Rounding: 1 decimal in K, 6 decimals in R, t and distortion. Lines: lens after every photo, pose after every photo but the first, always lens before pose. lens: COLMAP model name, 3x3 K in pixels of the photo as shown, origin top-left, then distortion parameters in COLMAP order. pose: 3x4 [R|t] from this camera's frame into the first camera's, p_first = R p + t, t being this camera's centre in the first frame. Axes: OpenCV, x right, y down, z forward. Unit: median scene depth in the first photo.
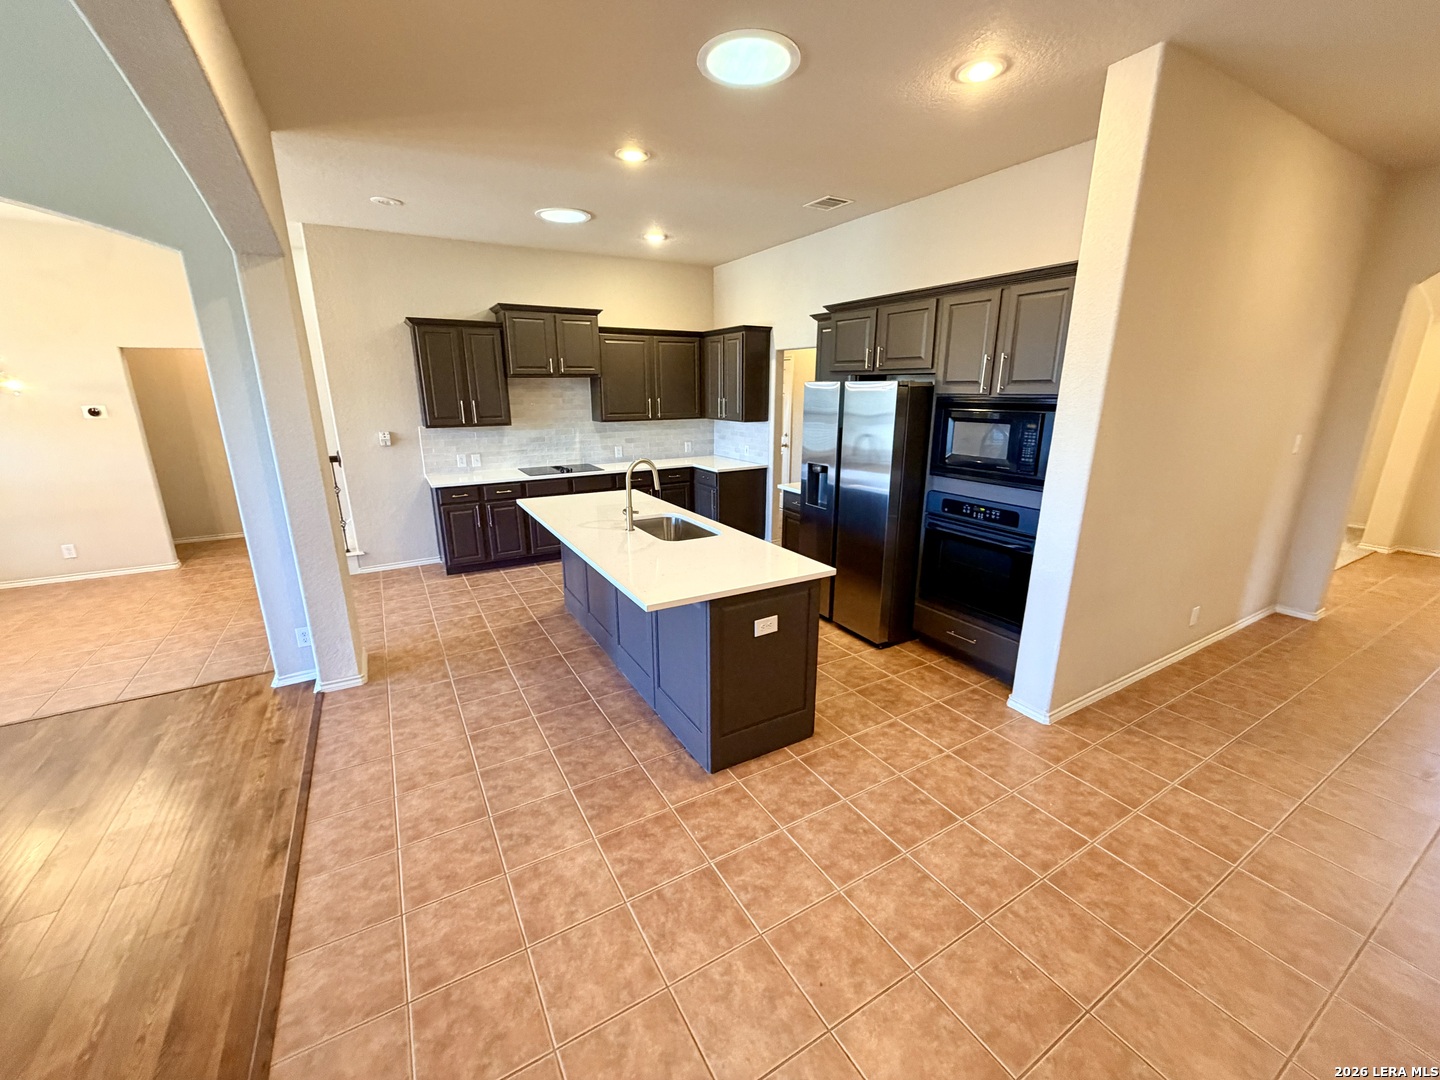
lens RADIAL K [[574.0, 0, 717.0], [0, 574.0, 540.8], [0, 0, 1]] dist [-0.001859, 0.000504]
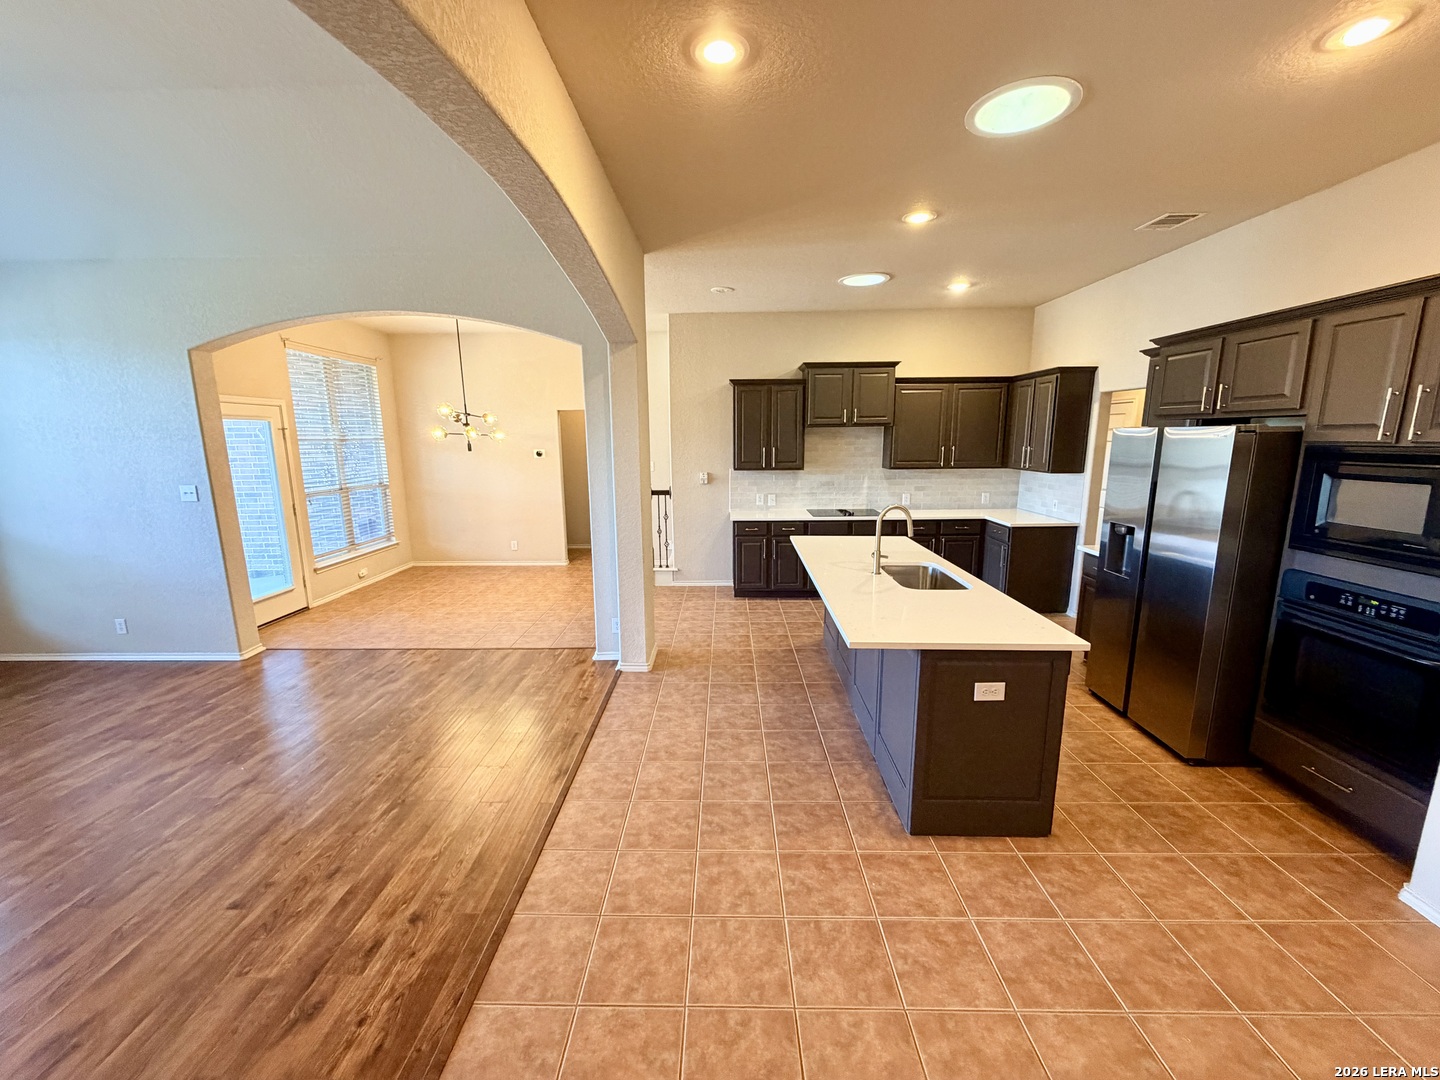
lens RADIAL K [[574.0, 0, 717.0], [0, 574.0, 540.7], [0, 0, 1]] dist [-0.001859, 0.000504]
pose [[0.853965, 0.088740, -0.512707, 0.128273], [-0.129859, 0.990517, -0.044854, 0.006484], [0.503865, 0.104883, 0.857391, -0.020465]]
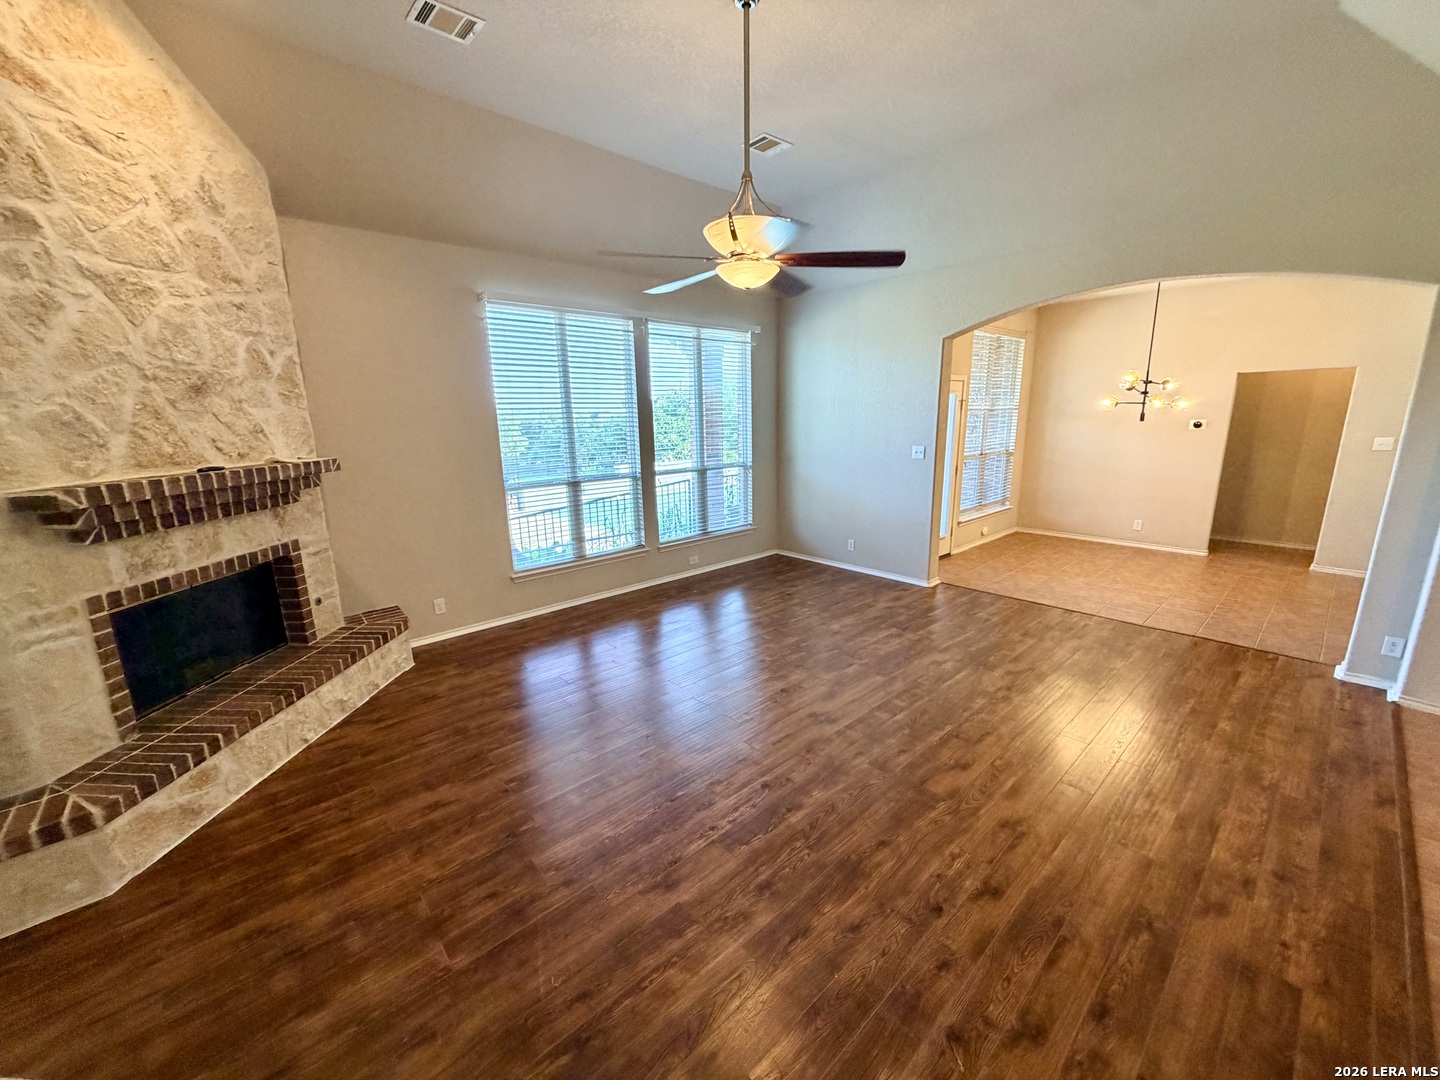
lens RADIAL K [[574.0, 0, 719.0], [0, 574.0, 541.7], [0, 0, 1]] dist [-0.001859, 0.000504]
pose [[0.206695, 0.214072, -0.954699, -0.034097], [-0.240745, 0.956898, 0.162443, 0.117166], [0.948324, 0.196262, 0.249323, -0.447626]]
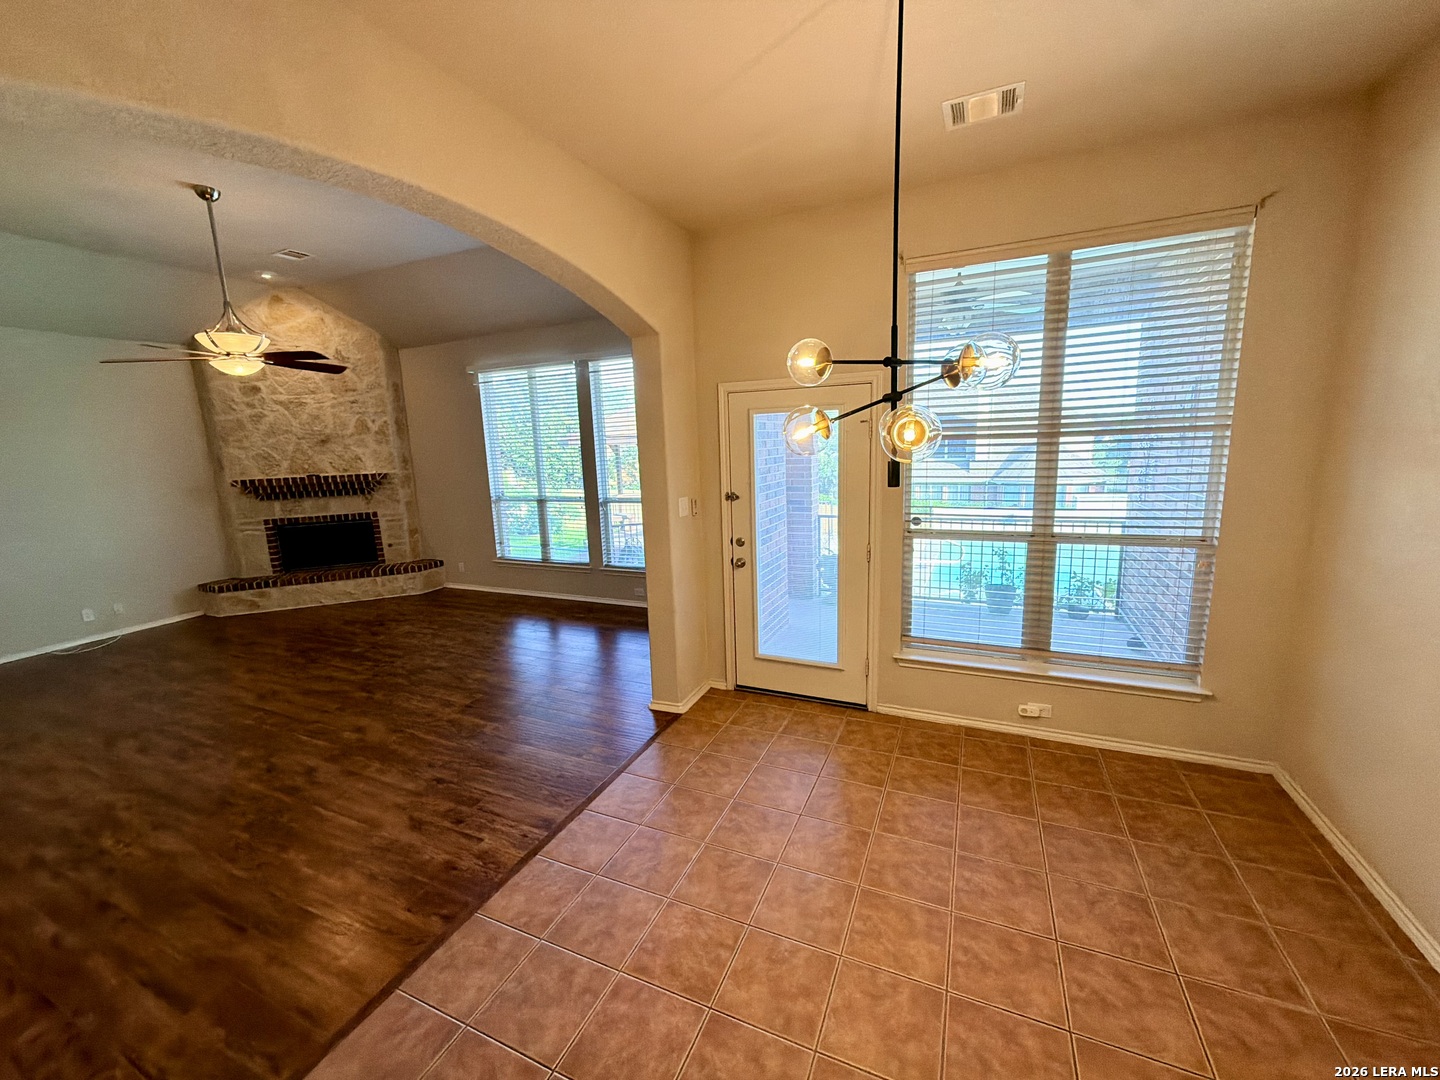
lens RADIAL K [[574.0, 0, 716.7], [0, 574.0, 541.5], [0, 0, 1]] dist [-0.001859, 0.000504]
pose [[-0.816338, 0.133126, -0.562023, -1.039083], [-0.114088, 0.916735, 0.382859, -0.395567], [0.566194, 0.376663, -0.733178, 1.428925]]
